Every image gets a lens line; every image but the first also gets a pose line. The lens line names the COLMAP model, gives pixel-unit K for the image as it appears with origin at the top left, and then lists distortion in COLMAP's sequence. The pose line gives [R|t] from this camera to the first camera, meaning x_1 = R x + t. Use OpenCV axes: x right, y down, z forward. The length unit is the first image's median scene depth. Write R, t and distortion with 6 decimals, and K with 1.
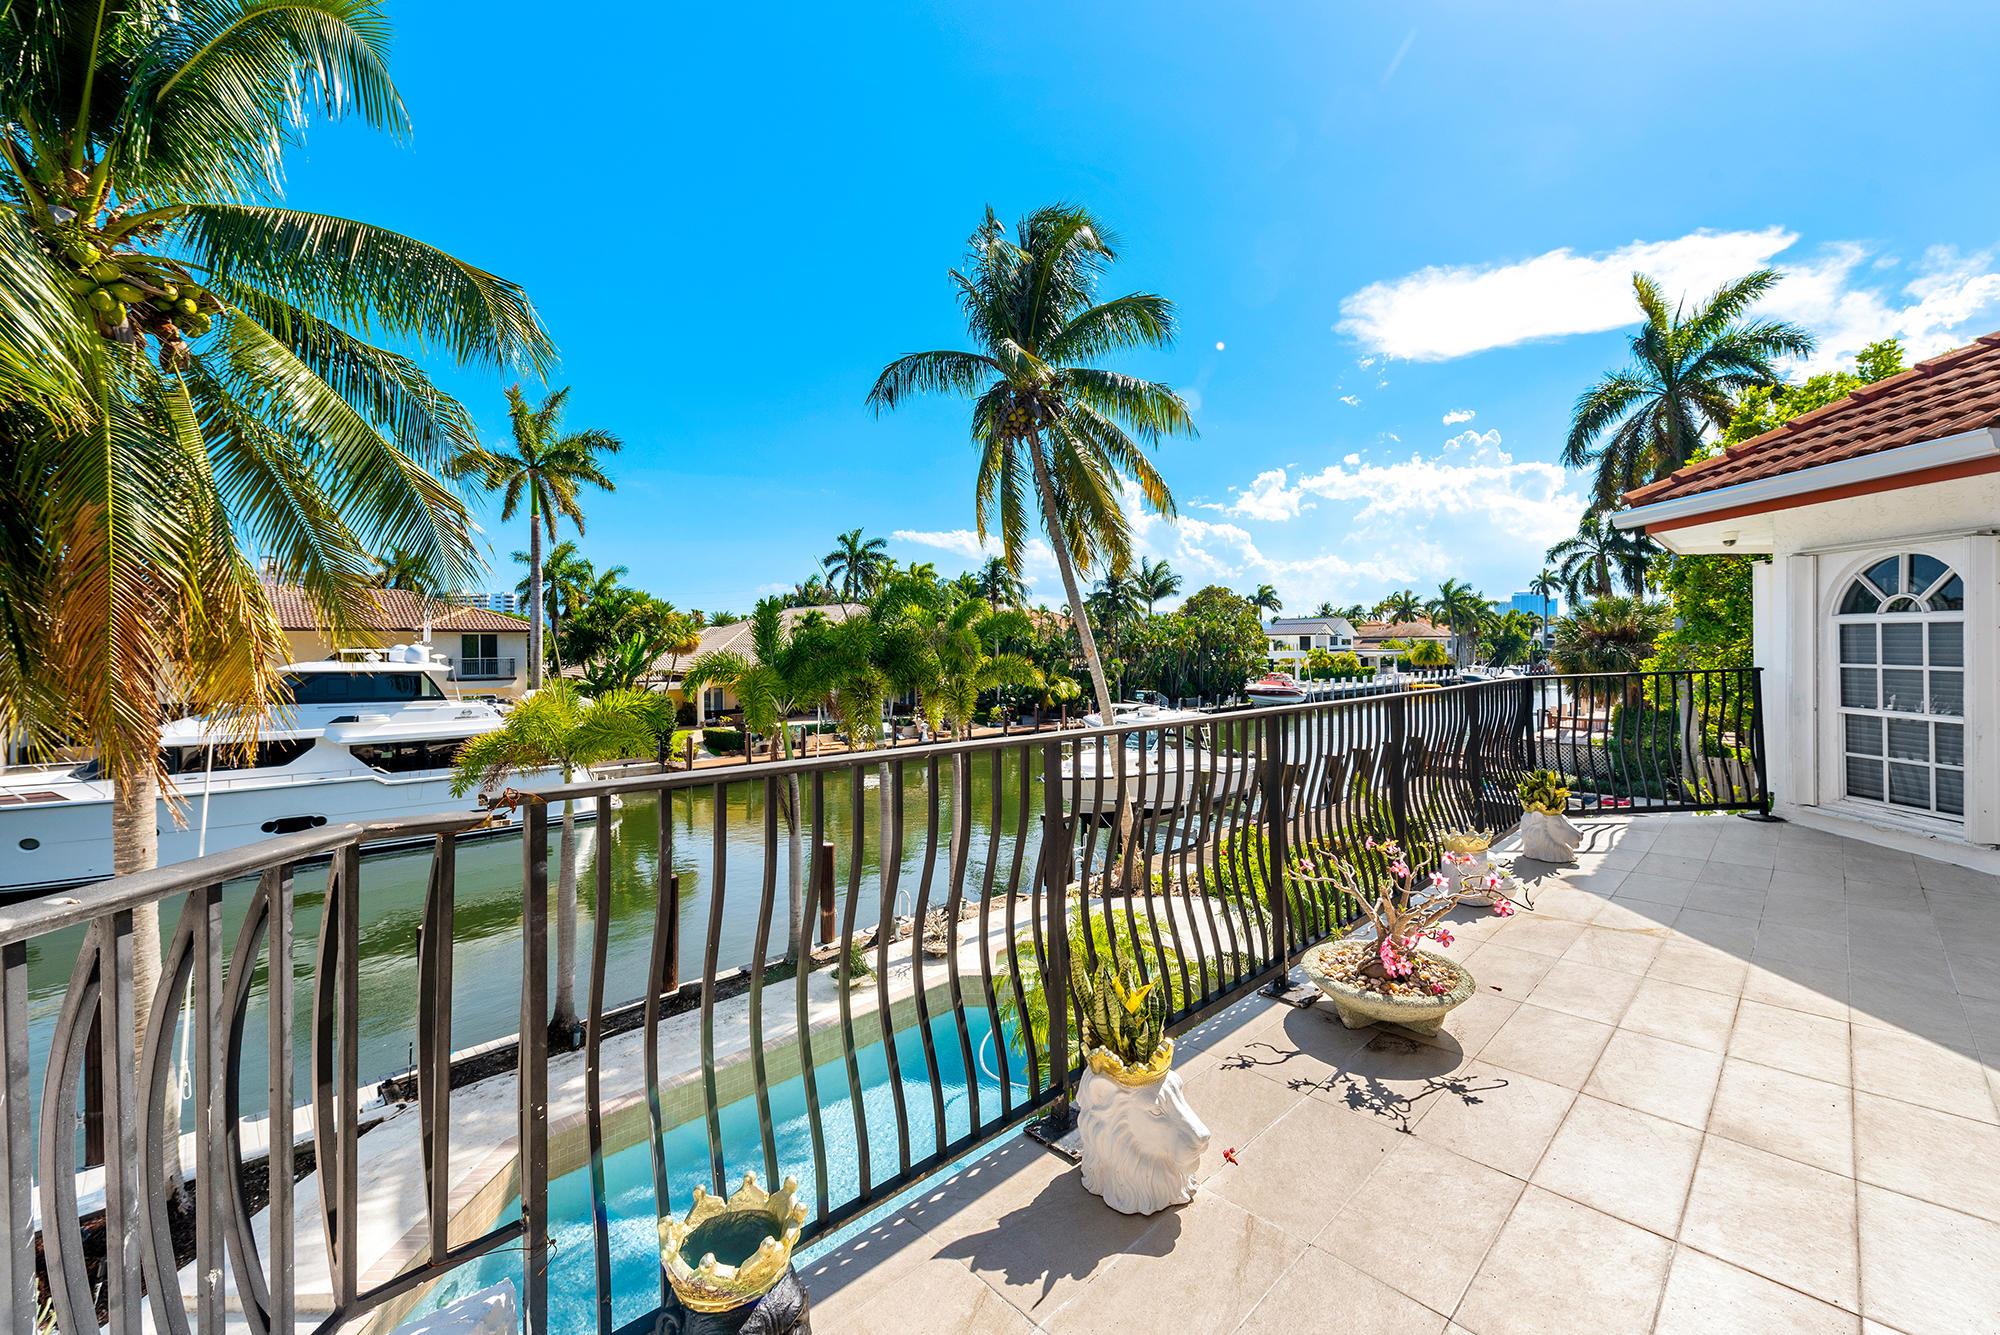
lens RADIAL K [[797.9, 0, 1024.1], [0, 797.9, 648.5], [0, 0, 1]] dist [0.003644, -0.000747]
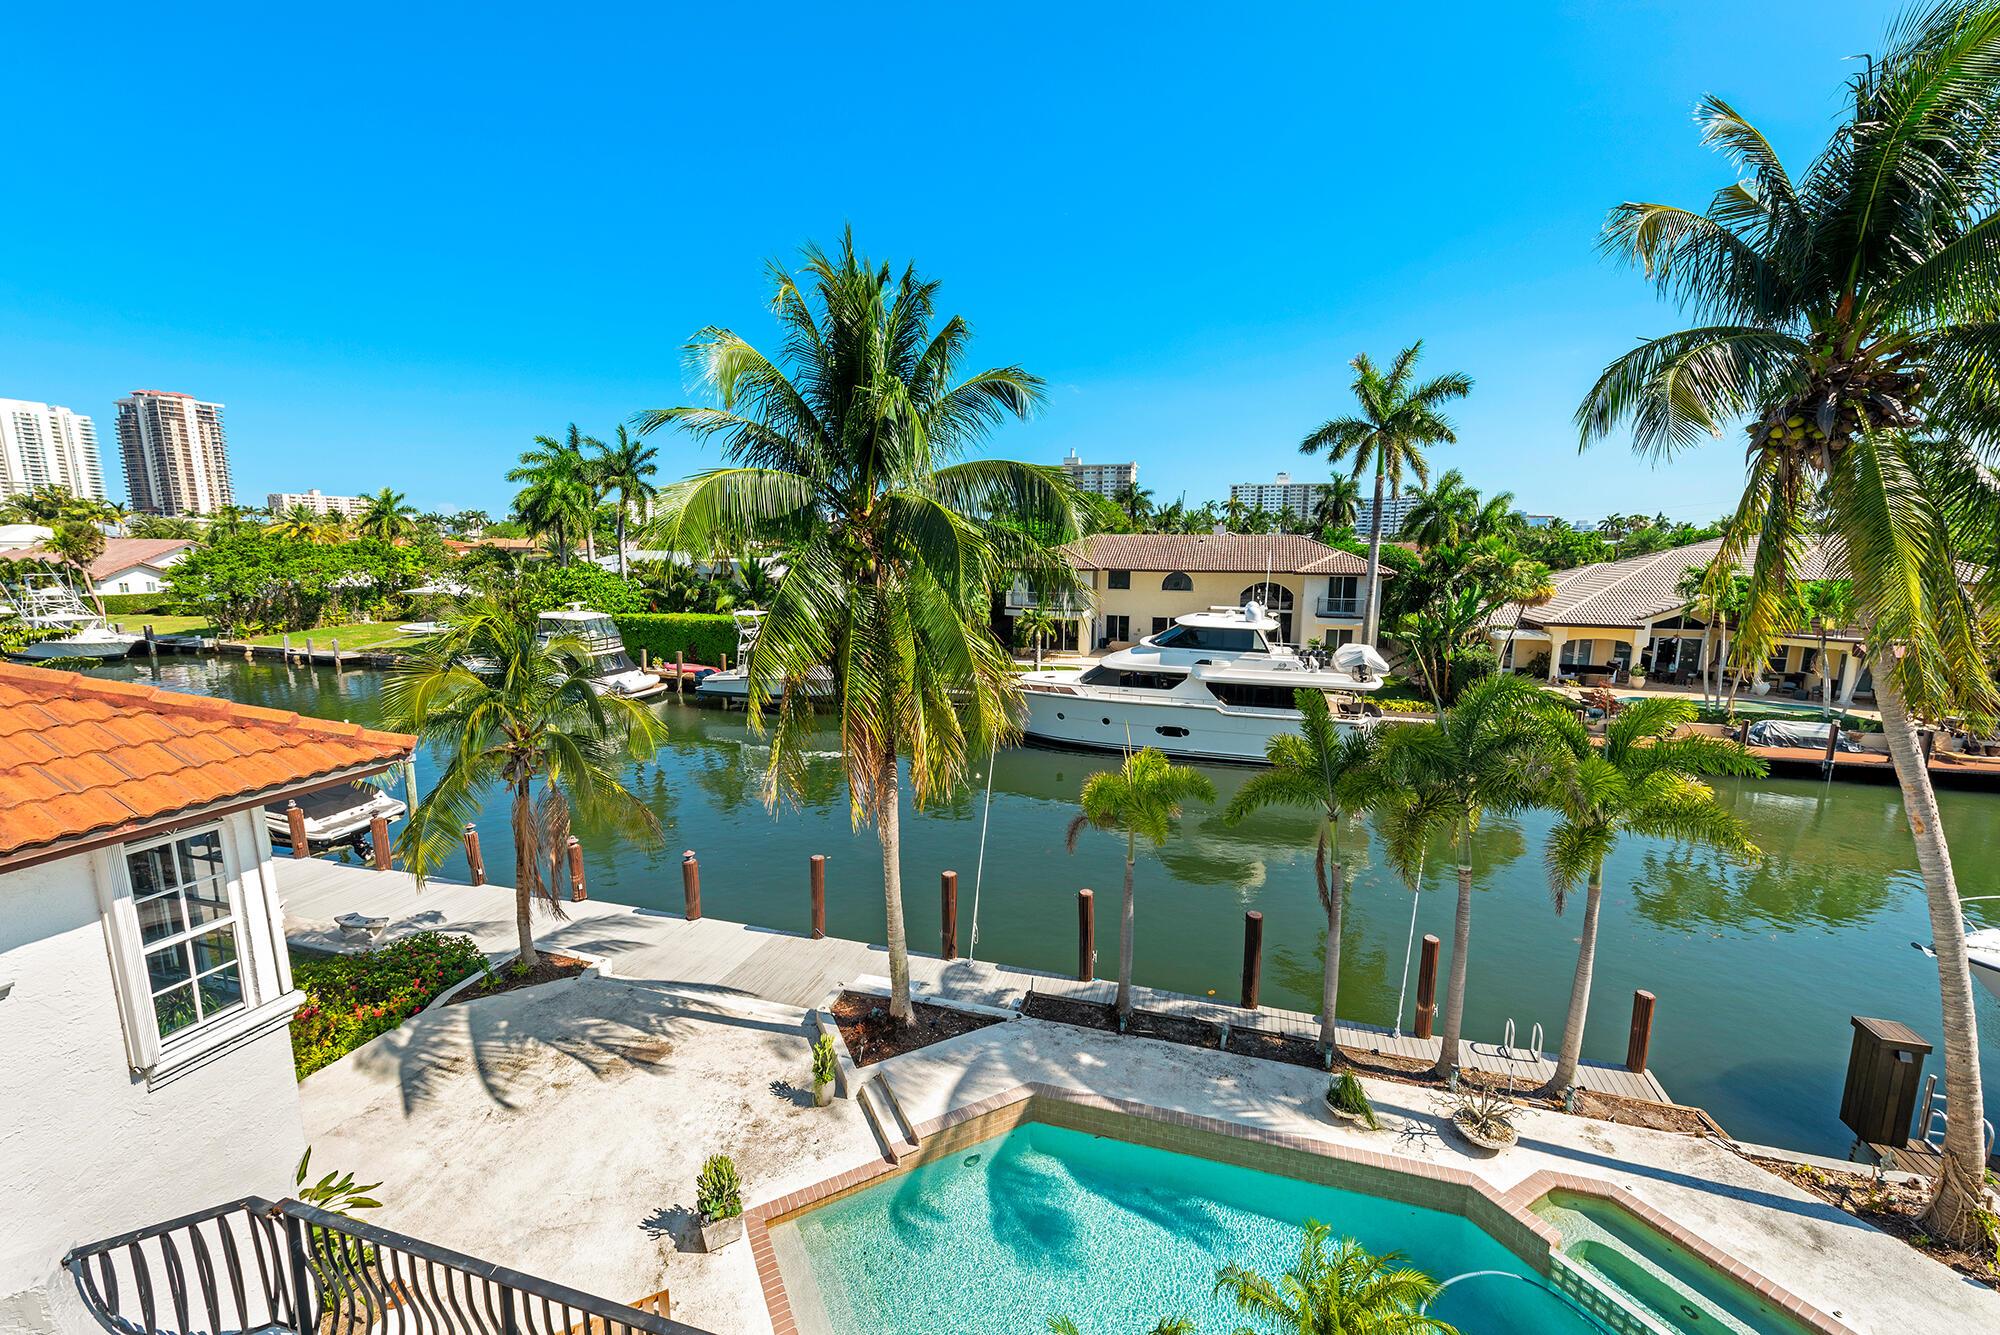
lens RADIAL K [[797.9, 0, 1043.7], [0, 797.9, 682.4], [0, 0, 1]] dist [0.003644, -0.000747]
pose [[0.509491, 0.165780, -0.844355, 0.136412], [-0.023234, 0.983558, 0.179092, -0.107194], [0.860162, -0.071628, 0.504966, 0.099812]]
